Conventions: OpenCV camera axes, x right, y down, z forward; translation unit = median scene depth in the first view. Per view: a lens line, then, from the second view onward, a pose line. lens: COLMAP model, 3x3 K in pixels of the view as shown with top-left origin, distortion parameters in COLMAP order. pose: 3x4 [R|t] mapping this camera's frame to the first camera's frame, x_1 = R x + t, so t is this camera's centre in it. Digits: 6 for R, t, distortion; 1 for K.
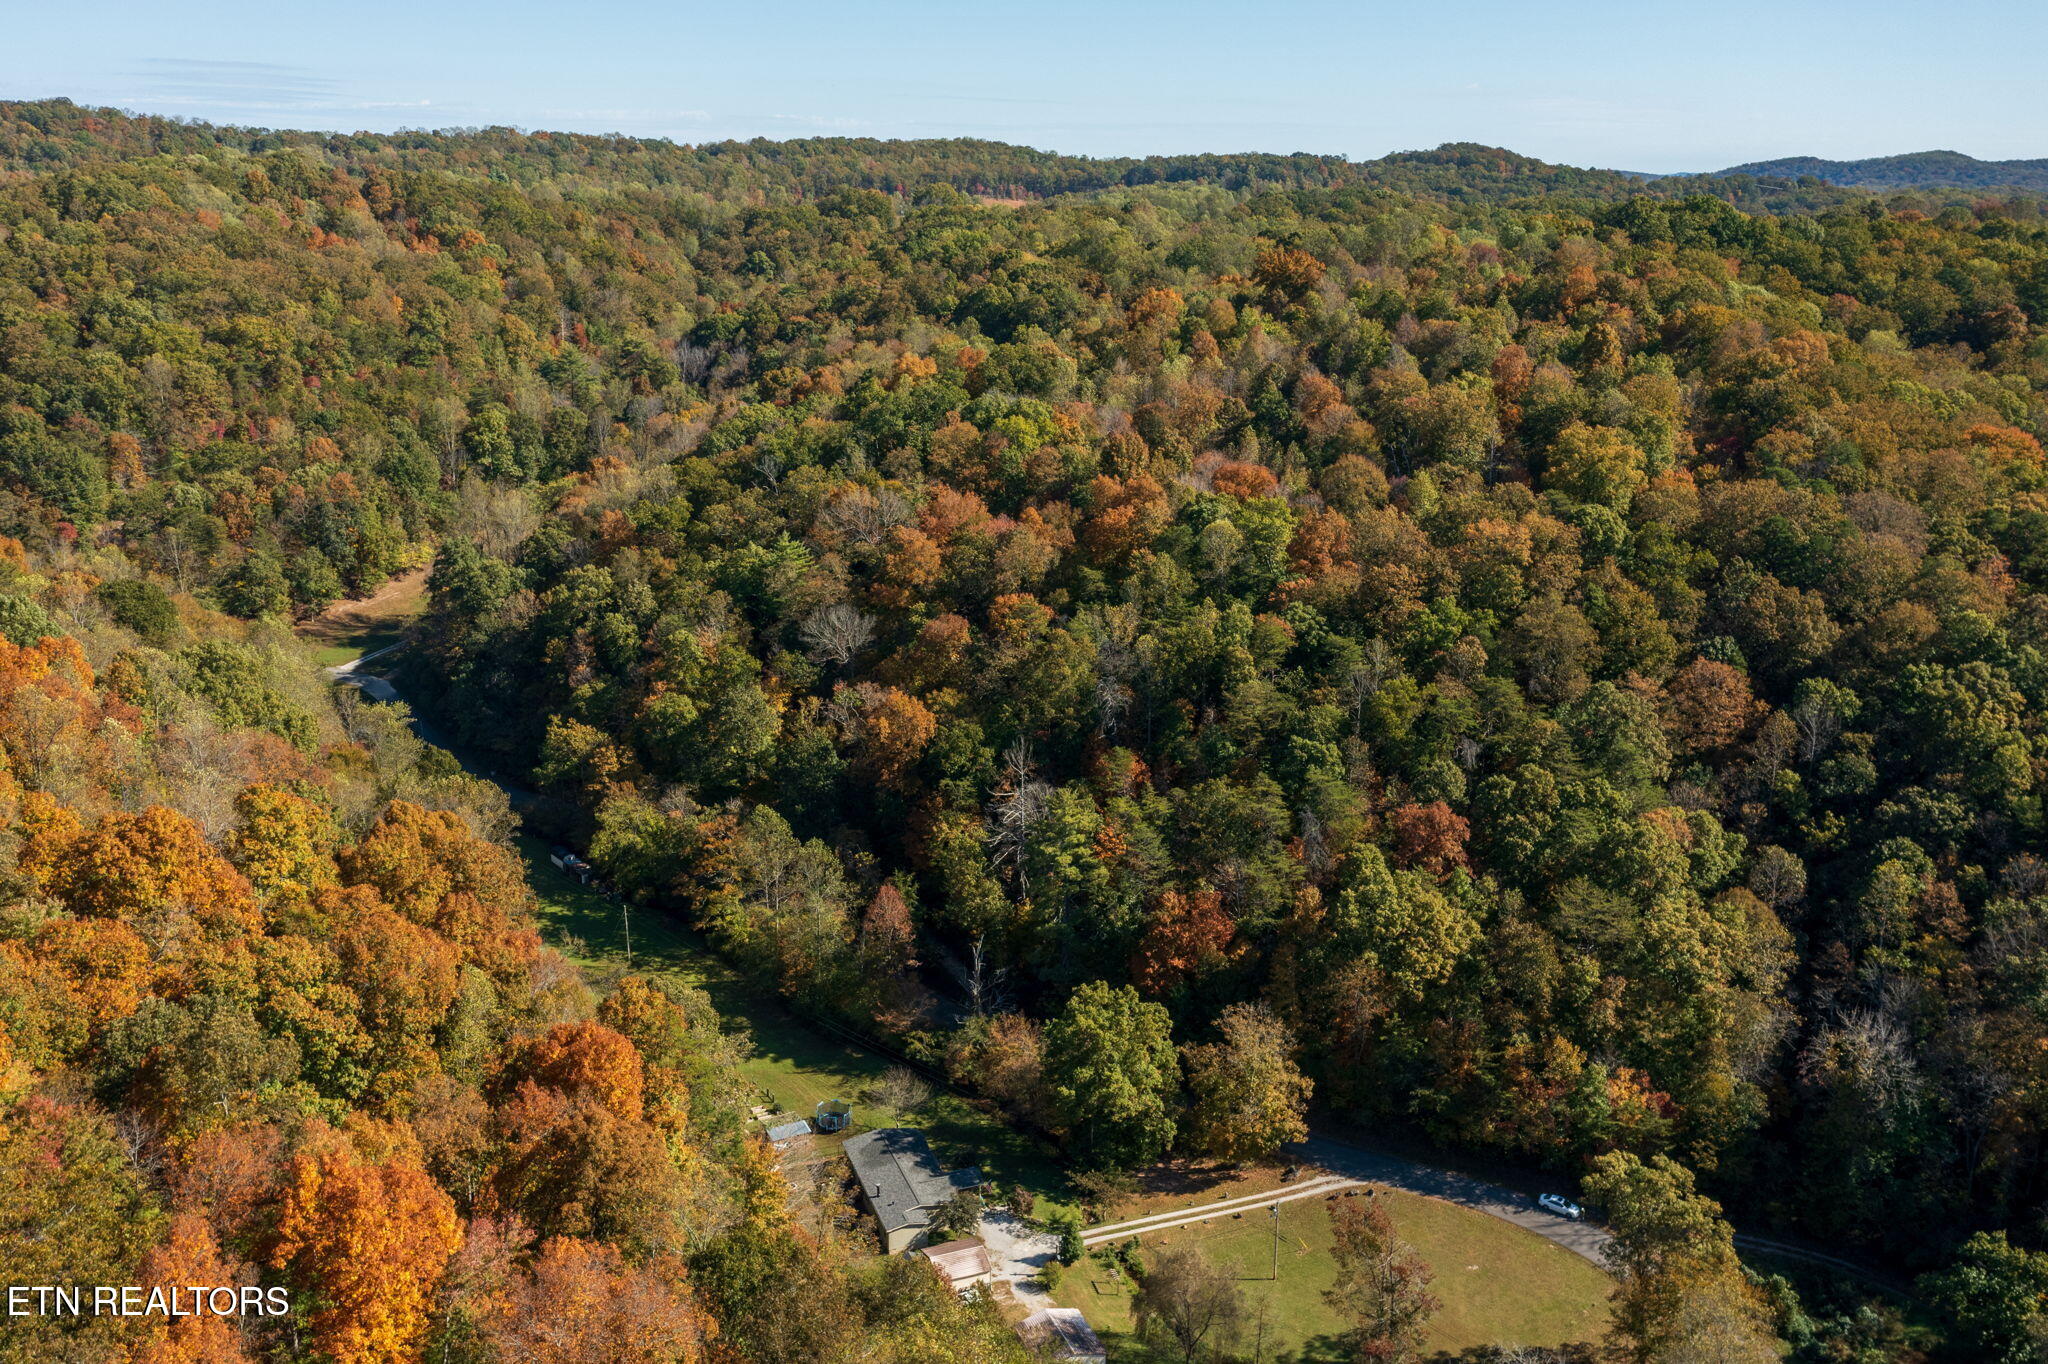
lens RADIAL K [[1706.7, 0, 1024.4], [0, 1706.7, 680.7], [0, 0, 1]] dist [0.012189, -0.006731]
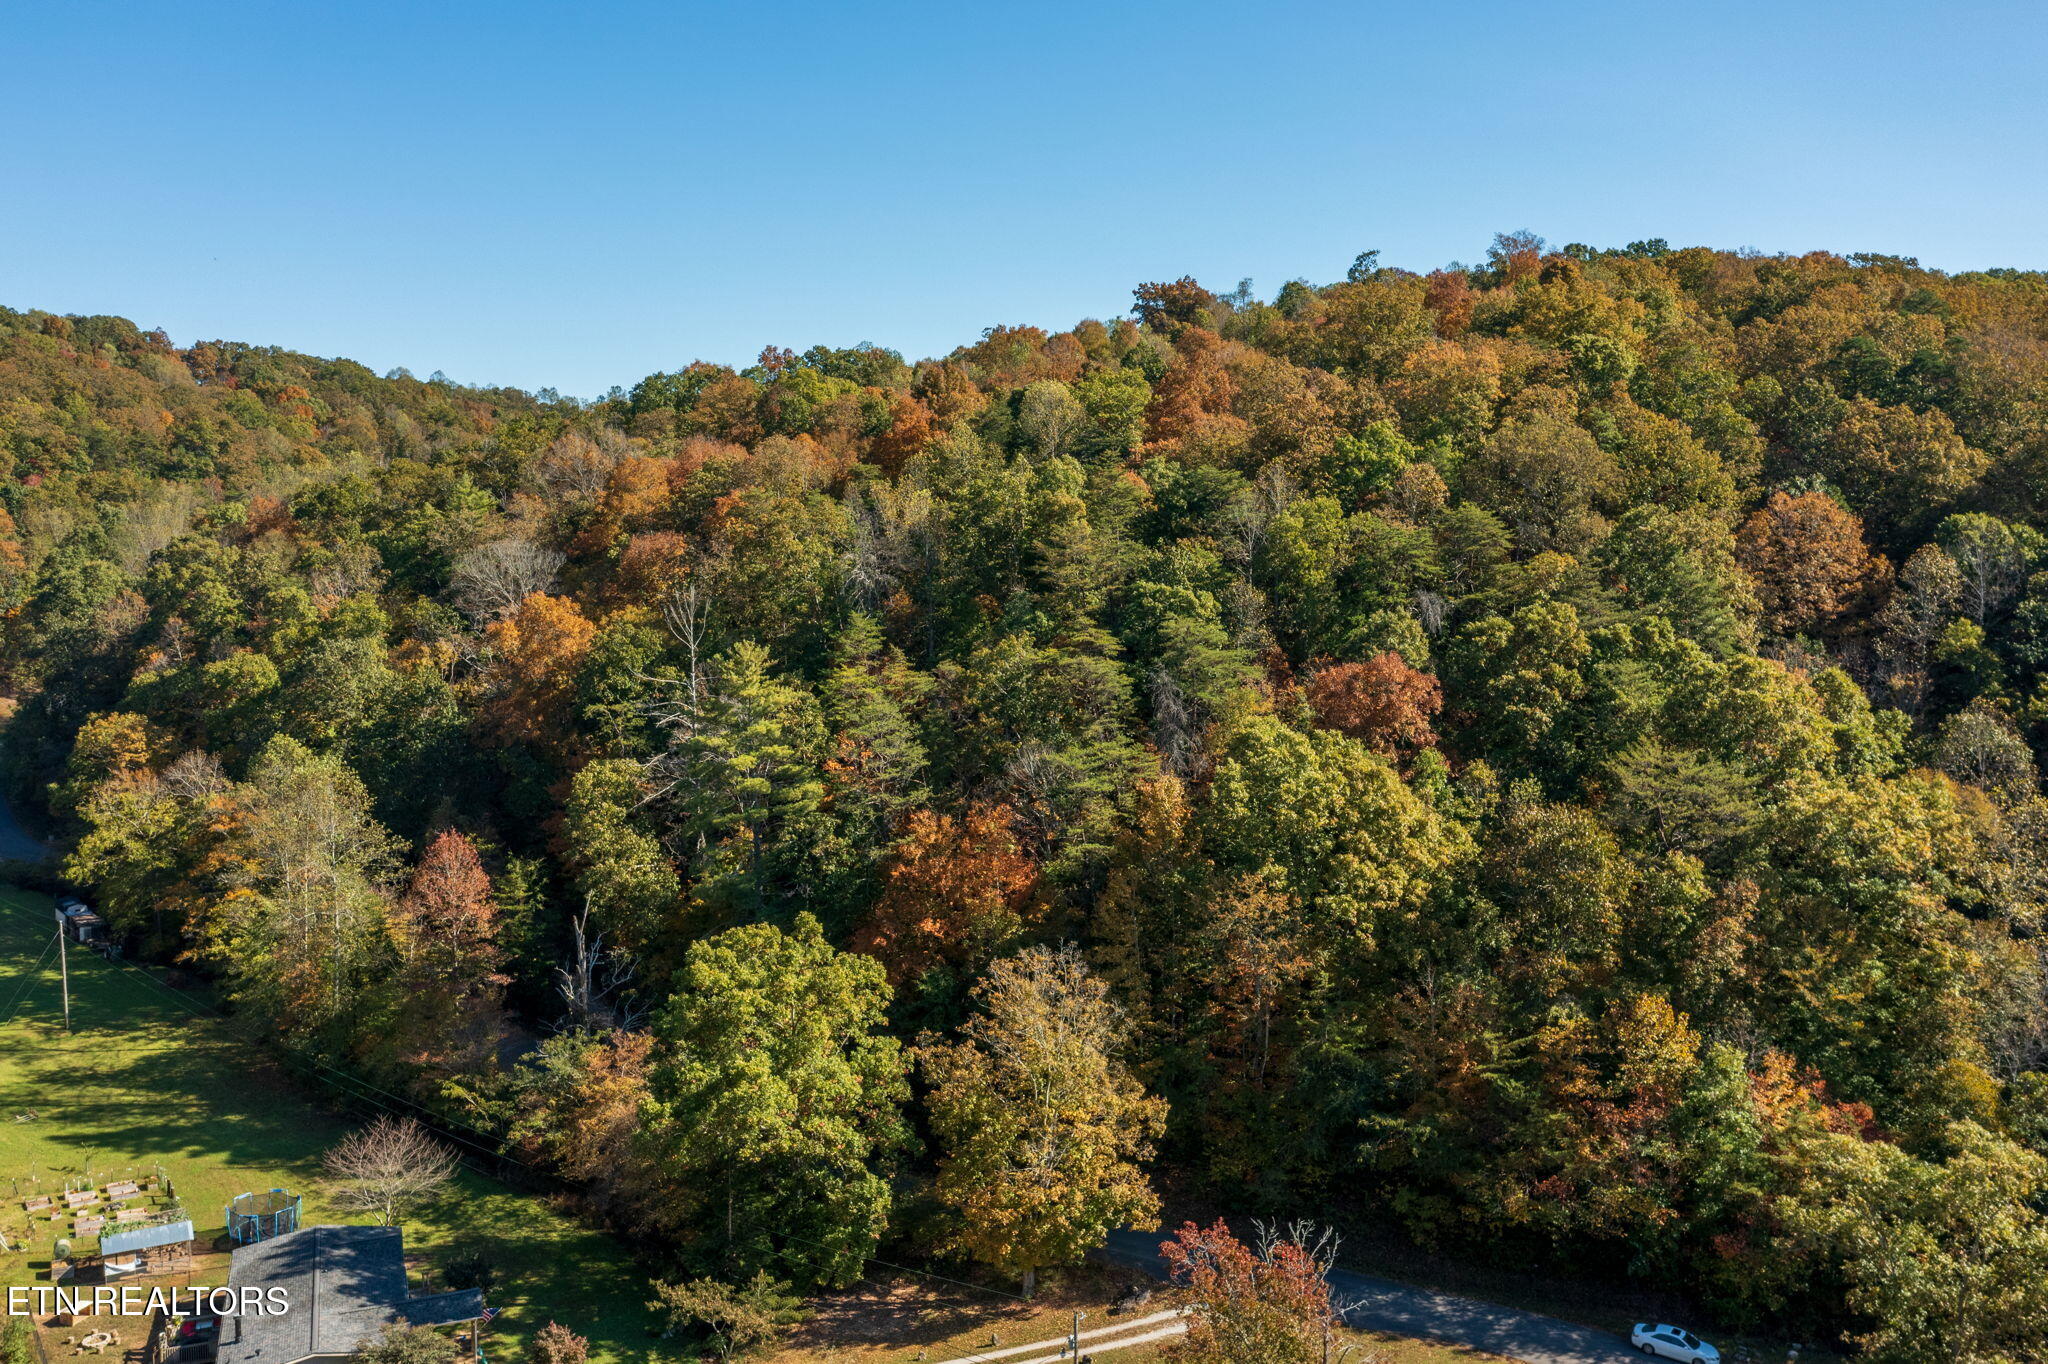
lens RADIAL K [[1637.2, 0, 1020.8], [0, 1637.2, 683.8], [0, 0, 1]] dist [0.001401, 0.006820]
pose [[0.999589, -0.000894, 0.028652, 0.096954], [0.006702, 0.979096, -0.203289, 0.183422], [-0.027871, 0.203398, 0.978699, 0.434965]]
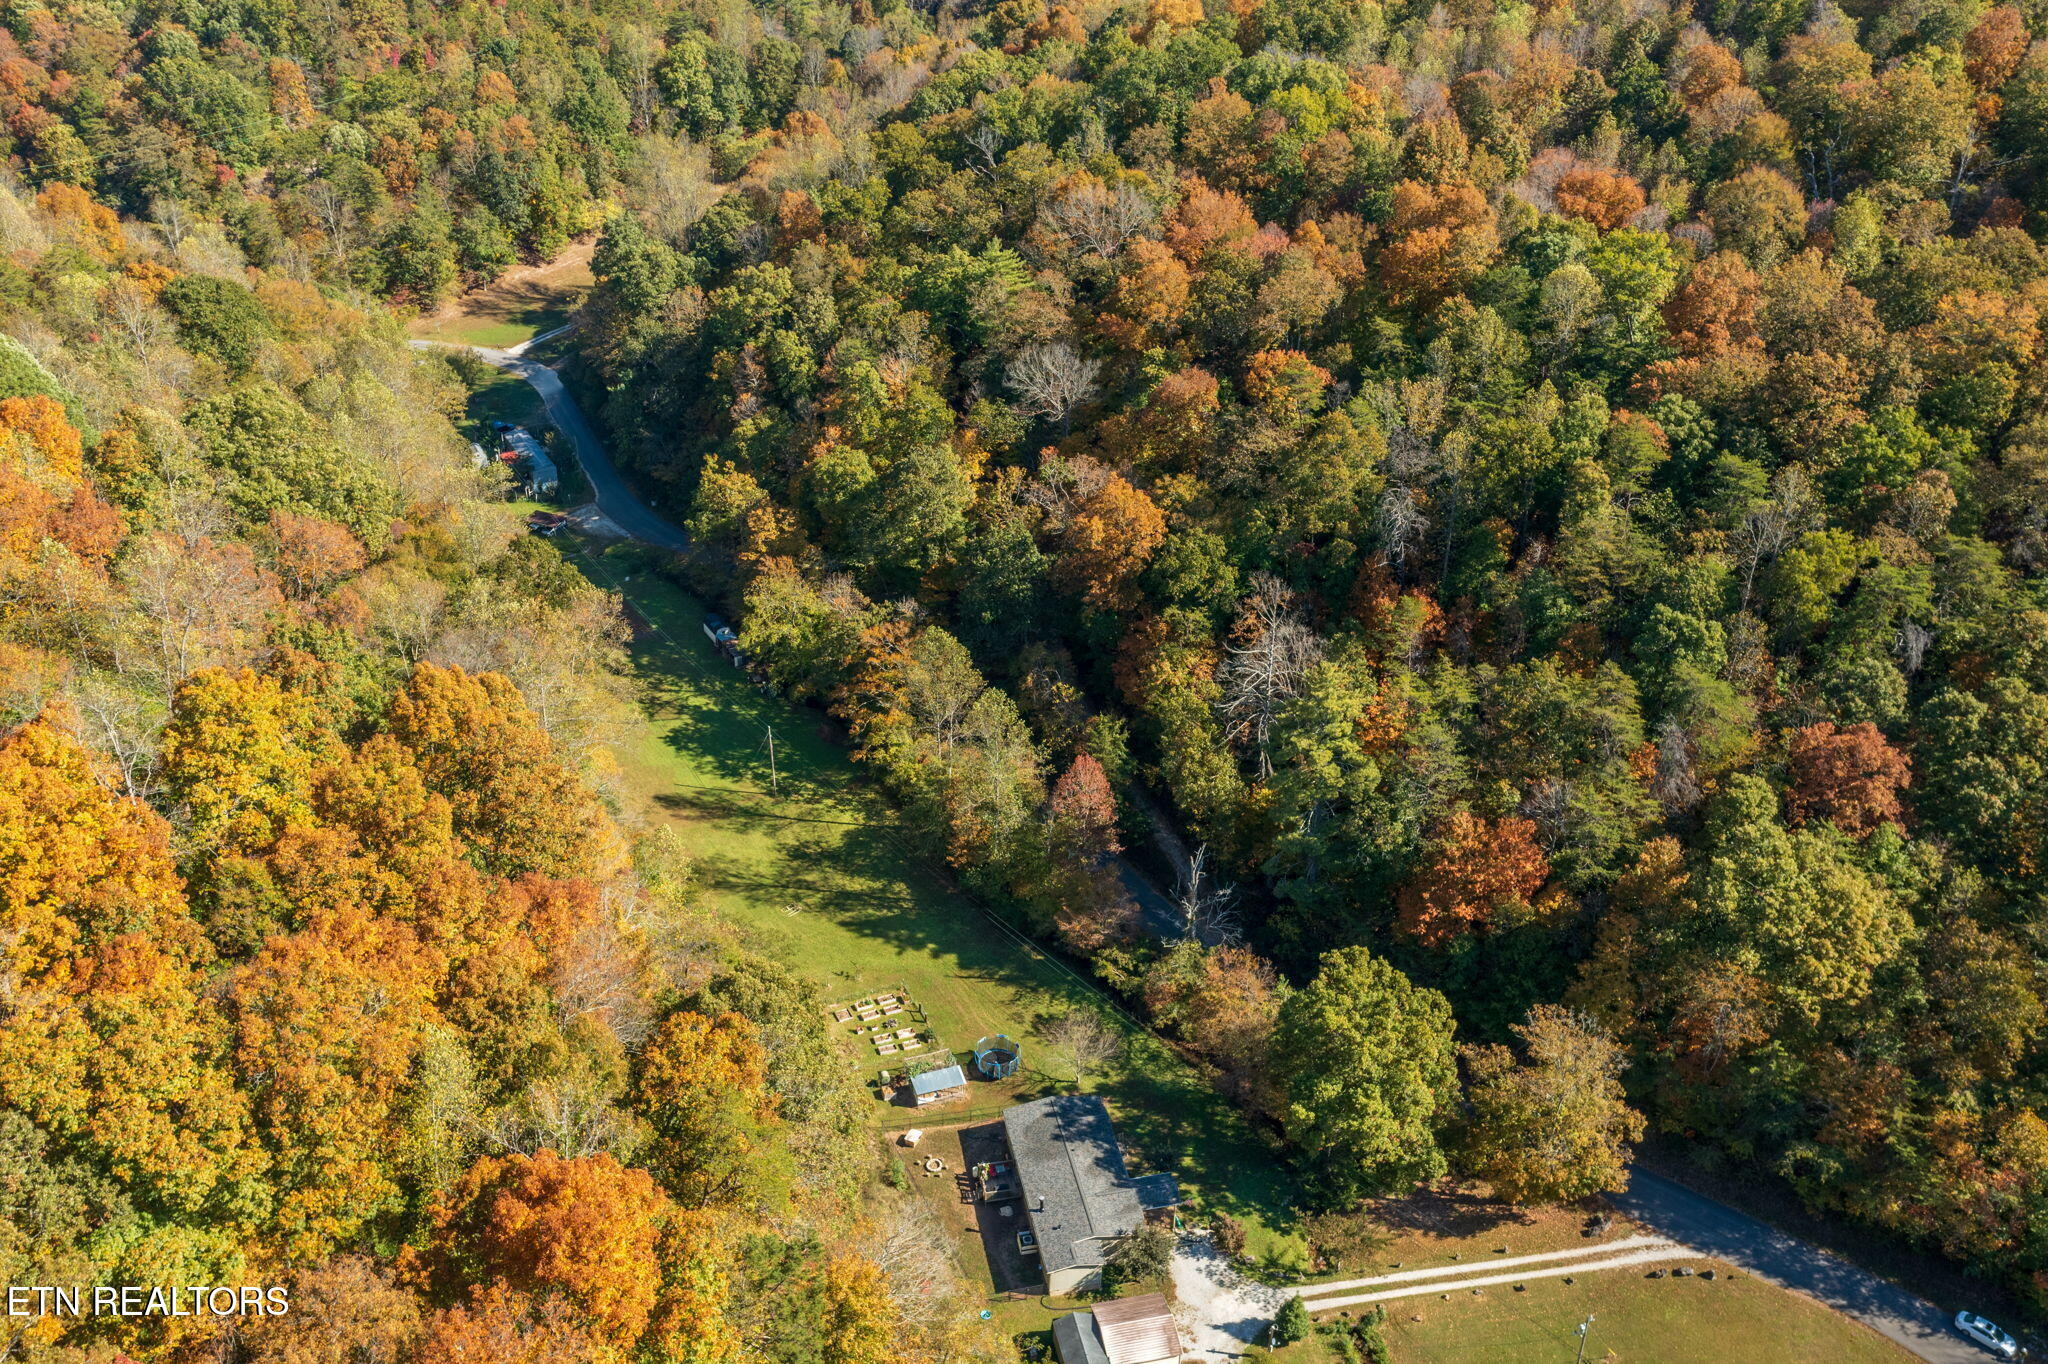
lens RADIAL K [[1640.0, 0, 1028.2], [0, 1640.0, 665.8], [0, 0, 1]] dist [0.004785, 0.013058]
pose [[0.988382, 0.079057, -0.129814, -0.012806], [-0.048712, 0.973793, 0.222159, -0.082606], [0.143975, -0.213254, 0.966330, 0.285816]]
